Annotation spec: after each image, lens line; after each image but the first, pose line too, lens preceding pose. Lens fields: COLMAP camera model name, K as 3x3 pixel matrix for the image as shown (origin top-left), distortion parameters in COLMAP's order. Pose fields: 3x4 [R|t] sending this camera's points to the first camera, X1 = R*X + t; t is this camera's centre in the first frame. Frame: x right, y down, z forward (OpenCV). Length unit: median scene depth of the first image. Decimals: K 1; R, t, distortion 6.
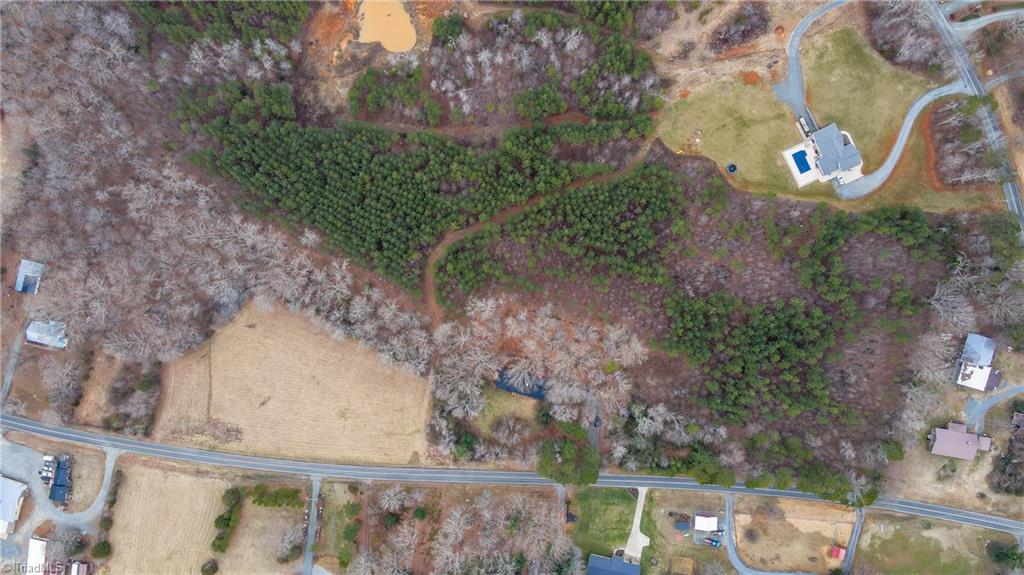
lens RADIAL K [[746.3, 0, 504.0], [0, 746.3, 292.9], [0, 0, 1]] dist [0.022144, 0.000604]
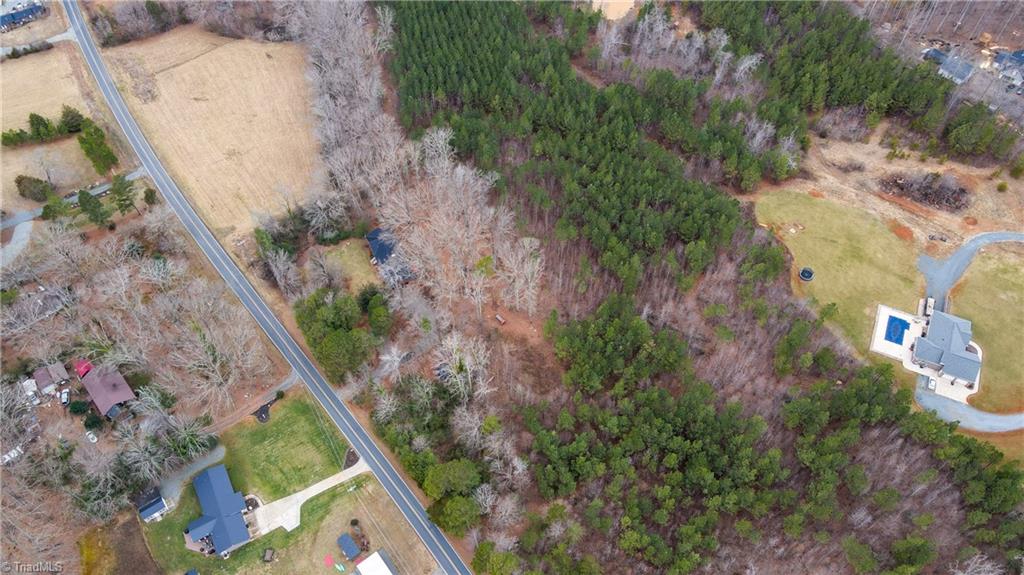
lens RADIAL K [[746.3, 0, 504.0], [0, 746.3, 292.9], [0, 0, 1]] dist [0.022144, 0.000604]
pose [[0.645198, 0.640733, -0.416151, 0.425594], [-0.763875, 0.530528, -0.367471, 0.326396], [-0.014671, 0.554978, 0.831735, 0.415785]]
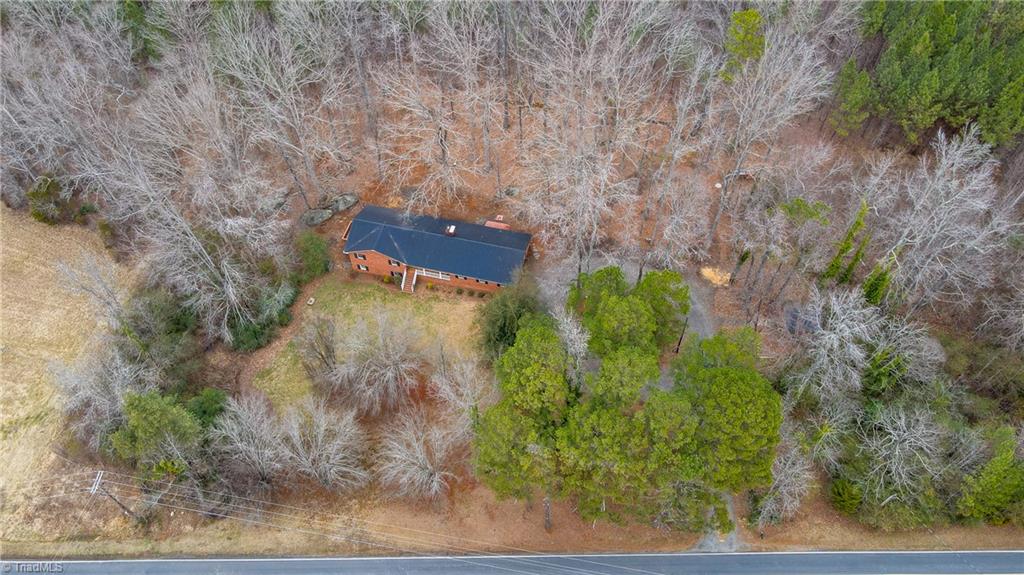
lens RADIAL K [[746.3, 0, 504.0], [0, 746.3, 292.9], [0, 0, 1]] dist [0.022144, 0.000604]
pose [[0.999817, 0.002830, 0.018933, 0.045849], [0.009268, 0.793814, -0.608089, 0.321917], [-0.016750, 0.608154, 0.793643, 0.781471]]
